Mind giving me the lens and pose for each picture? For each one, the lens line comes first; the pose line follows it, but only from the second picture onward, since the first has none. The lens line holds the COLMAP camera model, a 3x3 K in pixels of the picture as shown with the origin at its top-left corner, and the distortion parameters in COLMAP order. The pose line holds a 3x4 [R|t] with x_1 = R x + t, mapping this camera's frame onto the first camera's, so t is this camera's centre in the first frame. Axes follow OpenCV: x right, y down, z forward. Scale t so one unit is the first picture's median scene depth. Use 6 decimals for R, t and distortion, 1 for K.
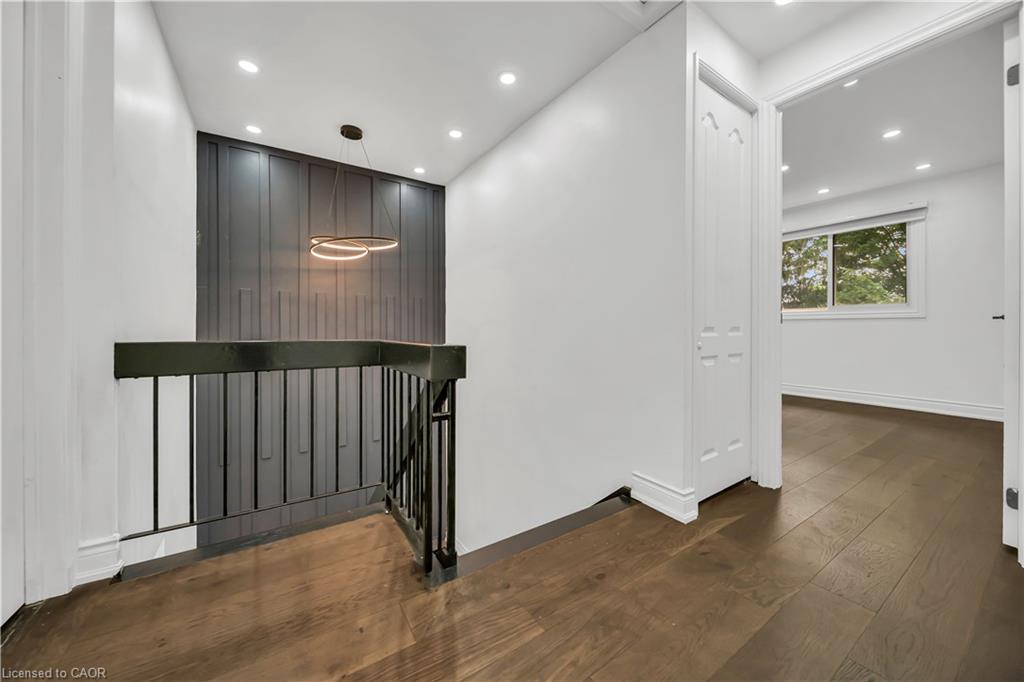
lens RADIAL K [[366.0, 0, 512.0], [0, 366.0, 341.0], [0, 0, 1]] dist [-0.000317, -0.000112]
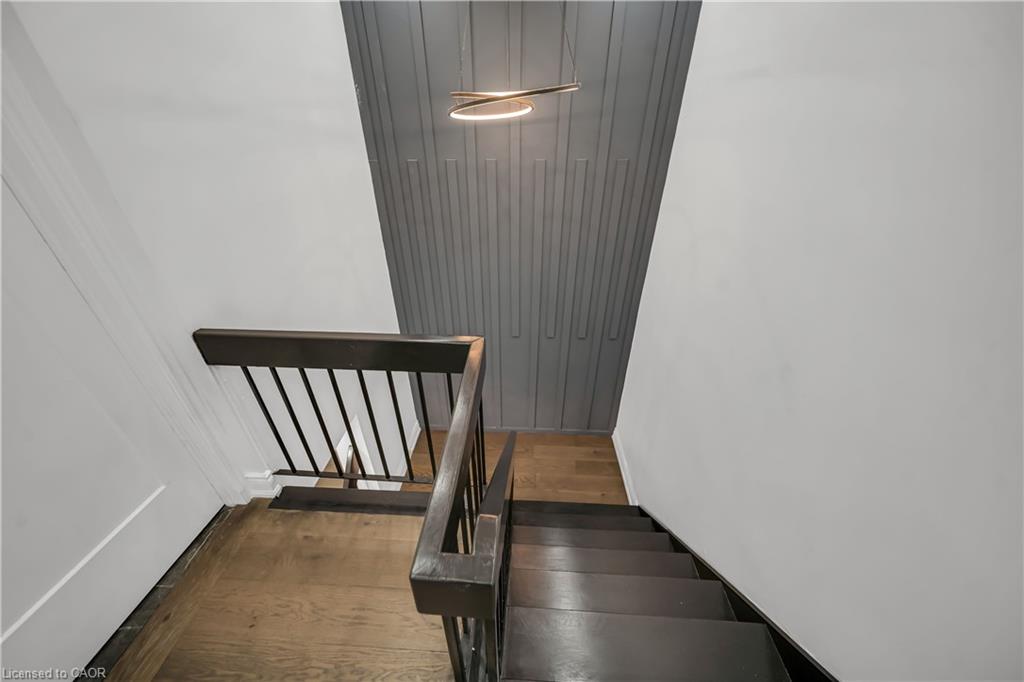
lens RADIAL K [[354.1, 0, 512.0], [0, 354.1, 341.0], [0, 0, 1]] dist [0.000407, 0.000007]
pose [[0.801259, 0.315233, -0.508539, 0.003510], [-0.010072, 0.856935, 0.515327, -0.421707], [0.598232, -0.407788, 0.689802, 0.834073]]
